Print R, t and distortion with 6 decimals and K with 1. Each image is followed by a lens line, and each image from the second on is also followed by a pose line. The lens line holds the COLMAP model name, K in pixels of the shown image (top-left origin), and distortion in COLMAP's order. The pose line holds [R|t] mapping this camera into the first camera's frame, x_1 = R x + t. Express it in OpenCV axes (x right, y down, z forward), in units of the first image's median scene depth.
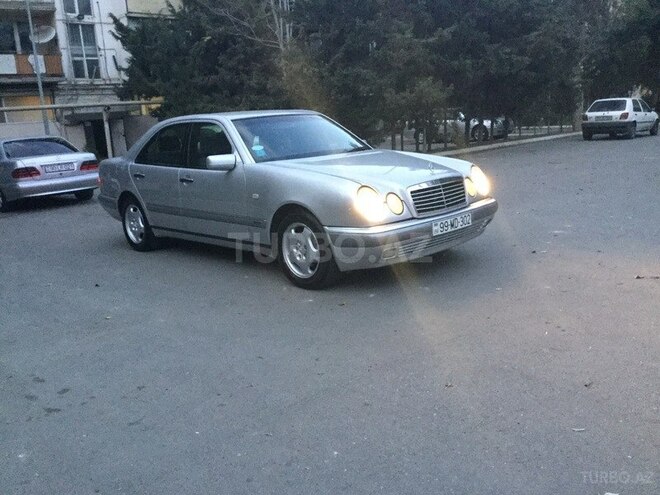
lens RADIAL K [[585.6, 0, 317.5], [0, 585.6, 262.1], [0, 0, 1]] dist [0.106780, -0.183173]
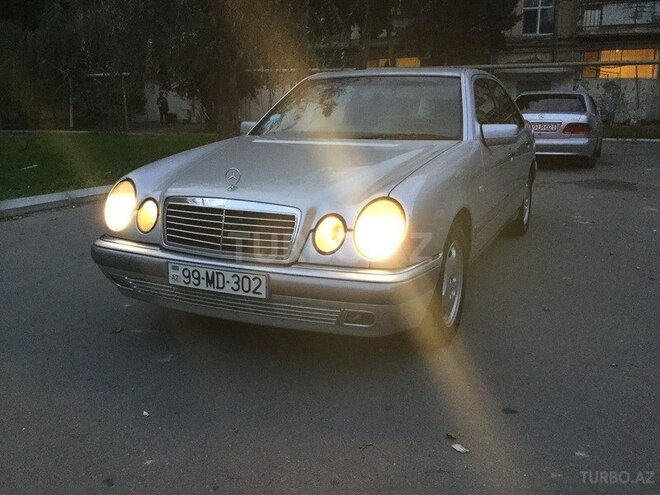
lens RADIAL K [[591.8, 0, 330.0], [0, 591.8, 247.5], [0, 0, 1]] dist [0.107099, -0.200572]
pose [[0.382383, 0.287533, -0.878128, 0.291315], [-0.240540, 0.948560, 0.205851, -0.090898], [0.892145, 0.132511, 0.431877, 0.321942]]
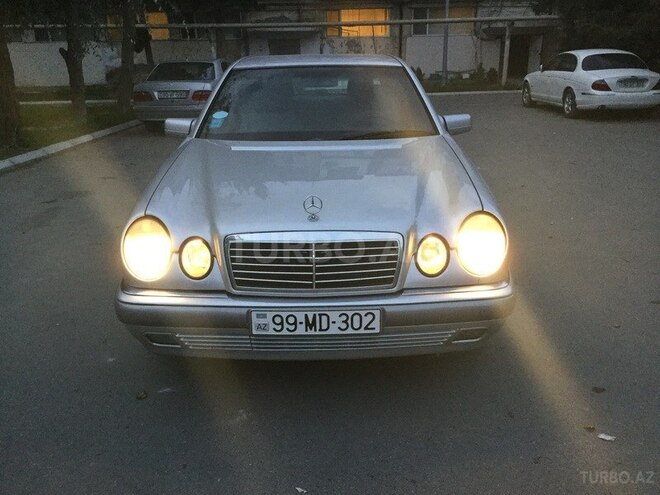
lens RADIAL K [[591.8, 0, 330.0], [0, 591.8, 247.5], [0, 0, 1]] dist [0.107099, -0.200572]
pose [[0.736069, 0.266585, -0.622201, 0.206479], [-0.194430, 0.963715, 0.182896, -0.085345], [0.648382, -0.013649, 0.761193, 0.233849]]
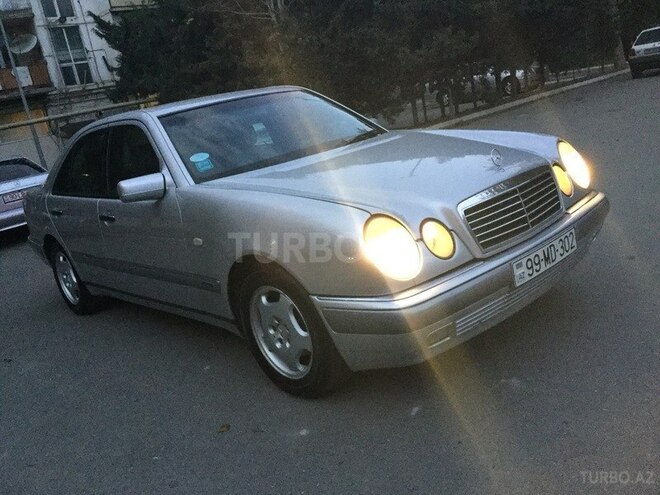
lens RADIAL K [[591.8, 0, 330.0], [0, 591.8, 247.5], [0, 0, 1]] dist [0.107099, -0.200572]
pose [[0.991552, -0.123799, -0.038721, 0.019828], [0.124308, 0.992183, 0.011018, -0.039424], [0.037054, -0.015739, 0.999189, 0.166350]]
